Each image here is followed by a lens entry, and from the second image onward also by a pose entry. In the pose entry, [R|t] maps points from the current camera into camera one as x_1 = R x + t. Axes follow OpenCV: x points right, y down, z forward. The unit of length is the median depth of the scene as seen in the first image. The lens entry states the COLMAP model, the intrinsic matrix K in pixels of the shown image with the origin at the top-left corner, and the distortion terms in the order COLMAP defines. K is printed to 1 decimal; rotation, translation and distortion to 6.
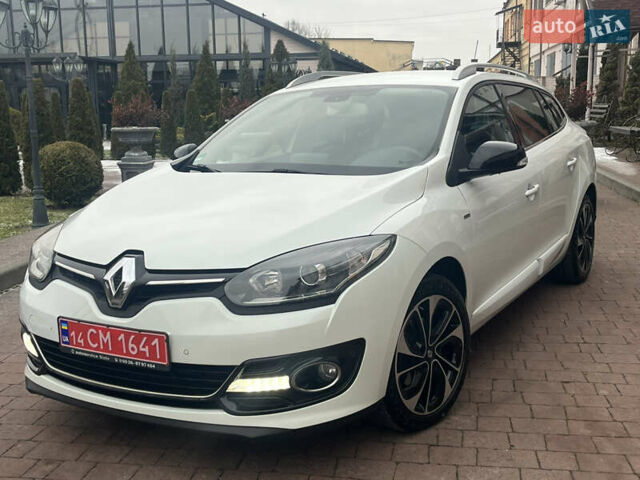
lens RADIAL K [[798.5, 0, 321.5], [0, 798.5, 239.4], [0, 0, 1]] dist [0.040683, 0.000000]
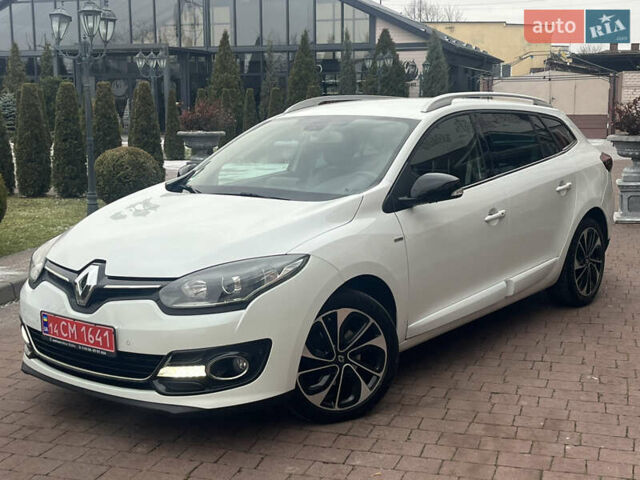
lens RADIAL K [[913.5, 0, 317.8], [0, 913.5, 242.8], [0, 0, 1]] dist [0.049716, 0.000000]
pose [[0.988605, 0.033028, -0.146863, 0.308179], [-0.033655, 0.999432, -0.001785, -0.021534], [0.146721, 0.006707, 0.989155, -0.351536]]
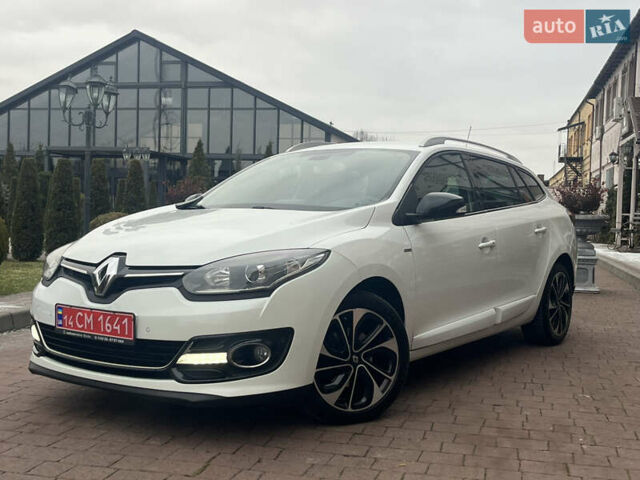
lens RADIAL K [[798.5, 0, 319.0], [0, 798.5, 236.3], [0, 0, 1]] dist [0.040683, 0.000000]
pose [[0.995044, 0.046557, -0.087858, 0.183288], [-0.058176, 0.989176, -0.134707, 0.139721], [0.080636, 0.139150, 0.986983, -0.206643]]
